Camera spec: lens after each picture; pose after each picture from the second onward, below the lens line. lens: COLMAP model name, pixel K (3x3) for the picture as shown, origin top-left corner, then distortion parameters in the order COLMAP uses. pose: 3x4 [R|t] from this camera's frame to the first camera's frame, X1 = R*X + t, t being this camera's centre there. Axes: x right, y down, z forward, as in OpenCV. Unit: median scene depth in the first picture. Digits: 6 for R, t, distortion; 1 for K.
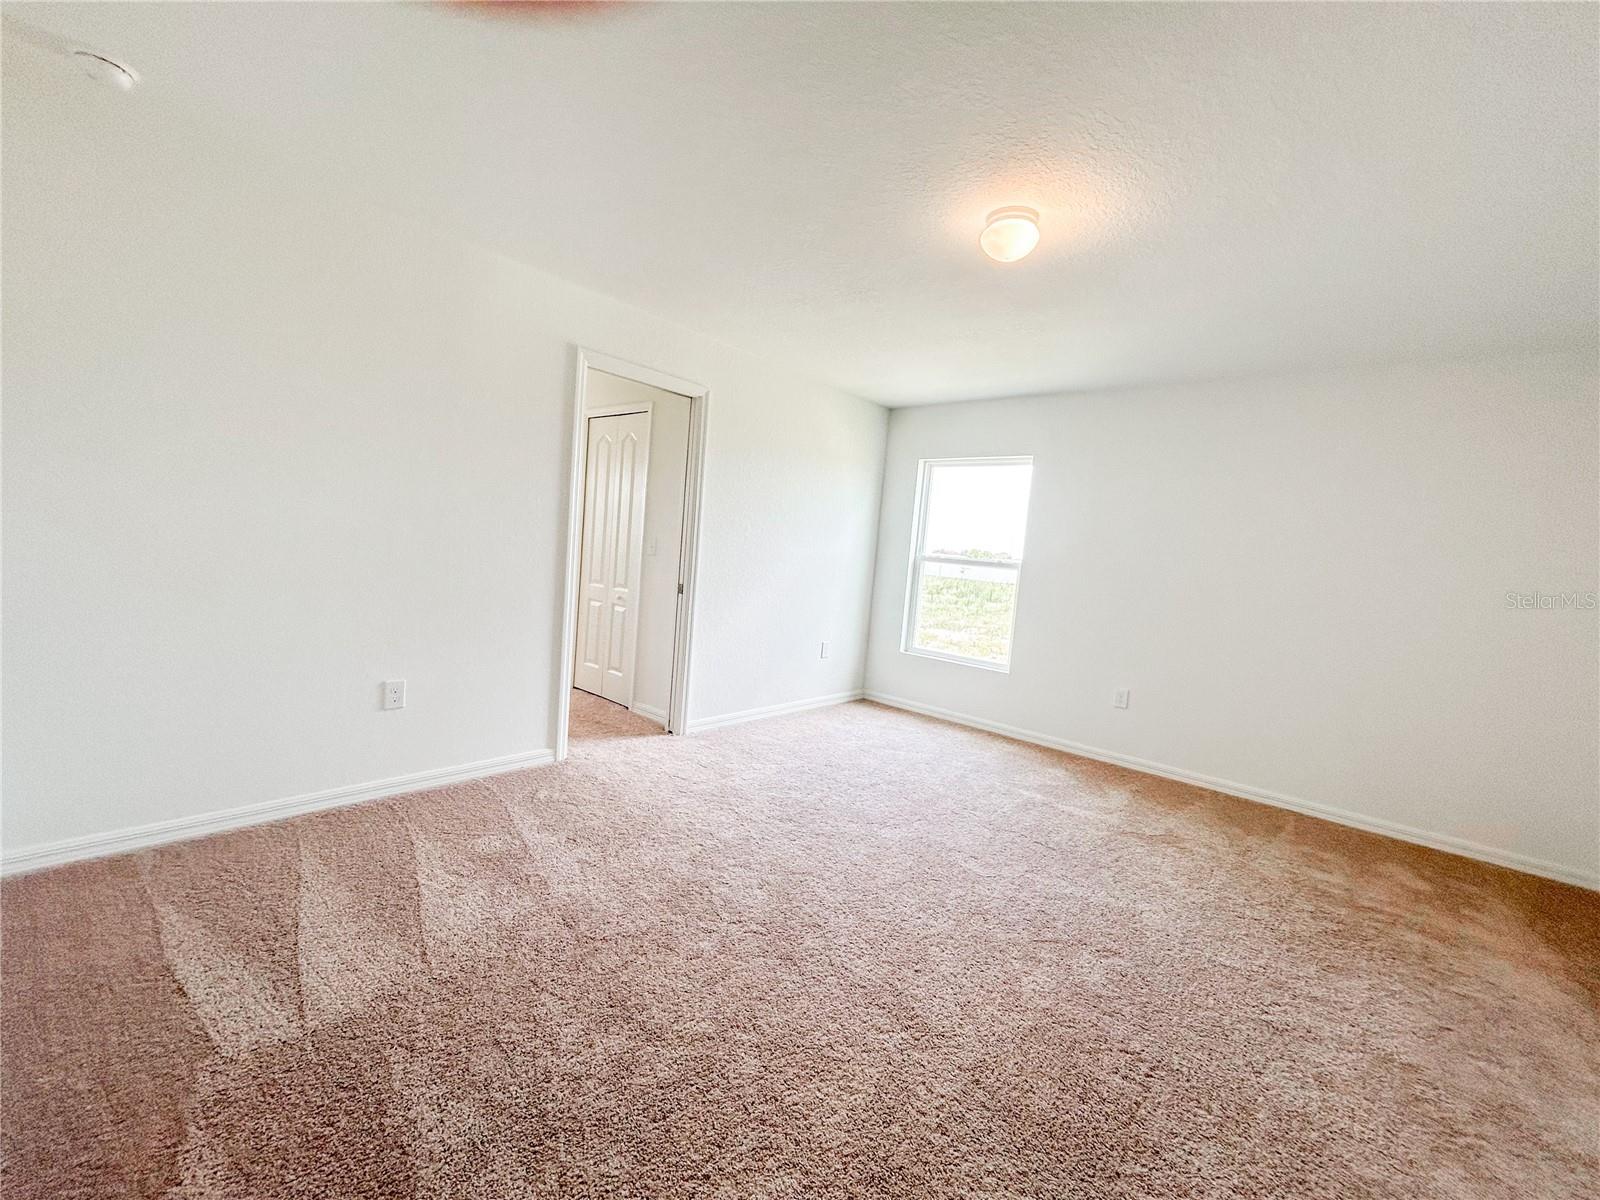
lens RADIAL K [[652.7, 0, 800.0], [0, 652.7, 600.0], [0, 0, 1]] dist [-0.009292, 0.005907]
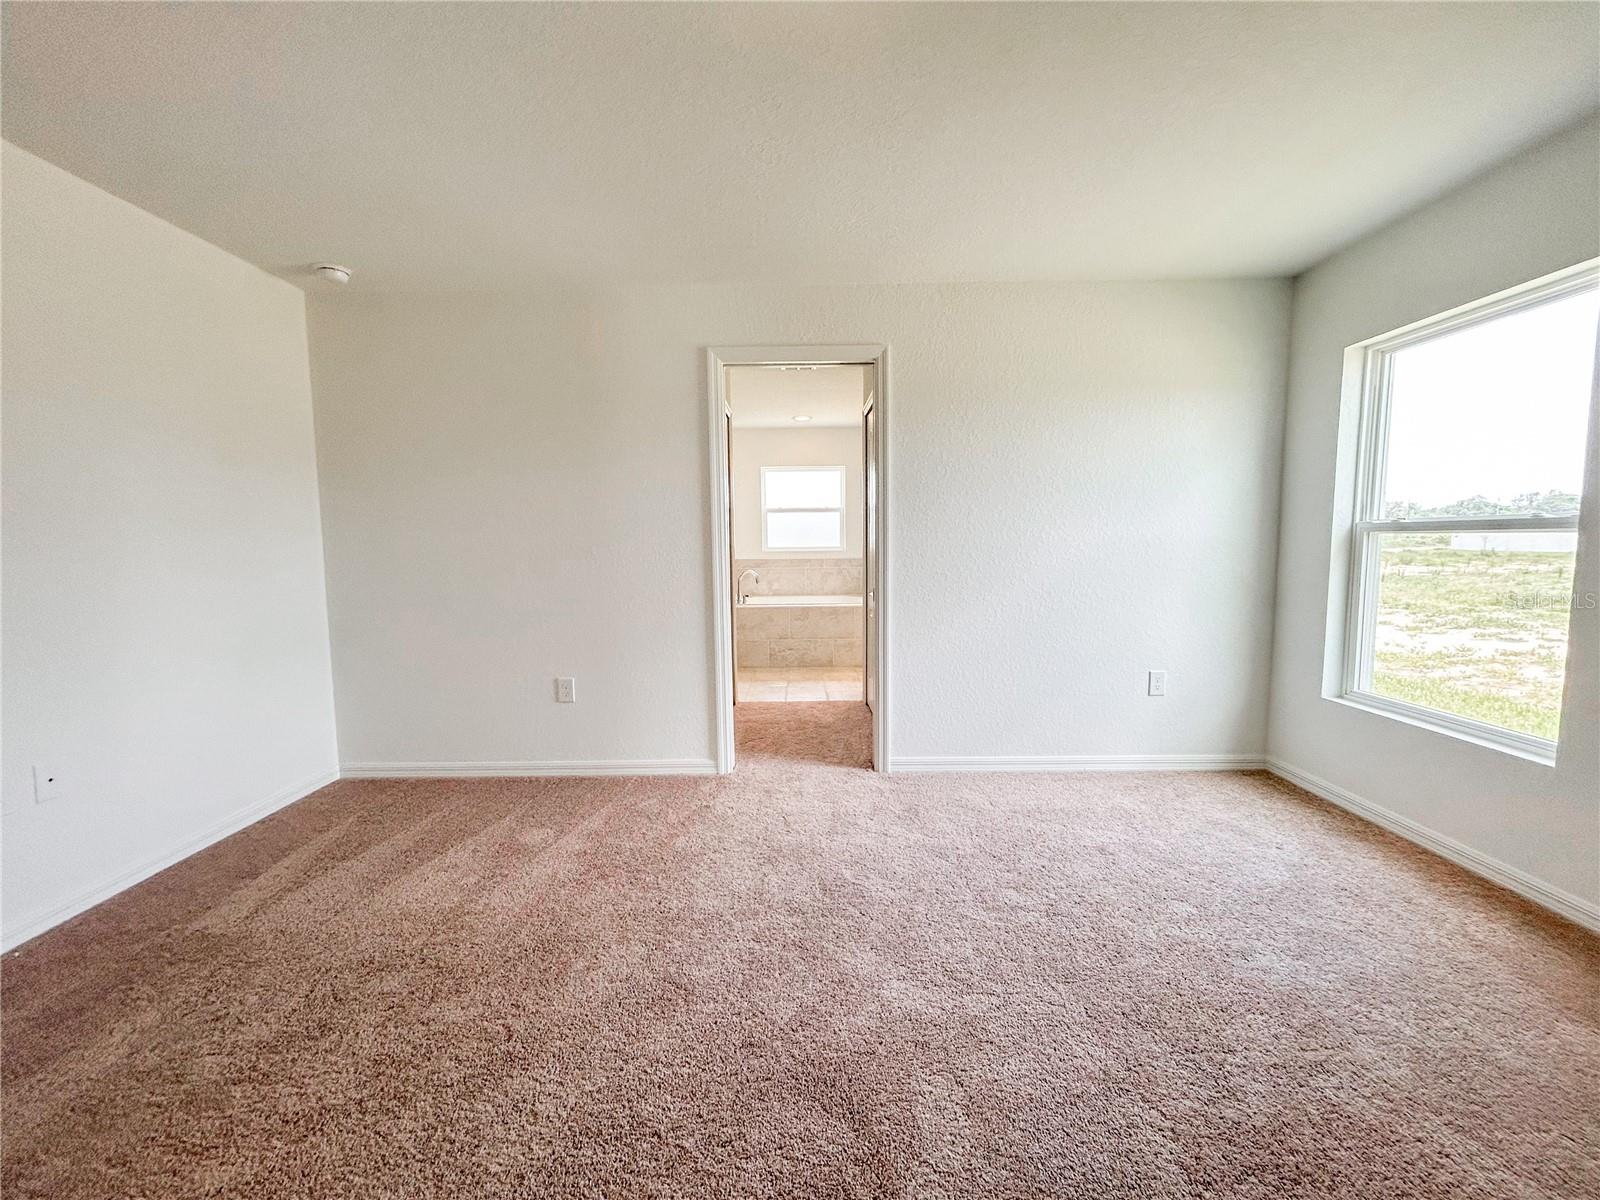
lens RADIAL K [[652.7, 0, 800.0], [0, 652.7, 600.0], [0, 0, 1]] dist [-0.009292, 0.005907]
pose [[0.647756, -0.021705, -0.761539, 0.391151], [0.004667, 0.999688, -0.024523, 0.009701], [0.761834, 0.012331, 0.647656, 0.392132]]
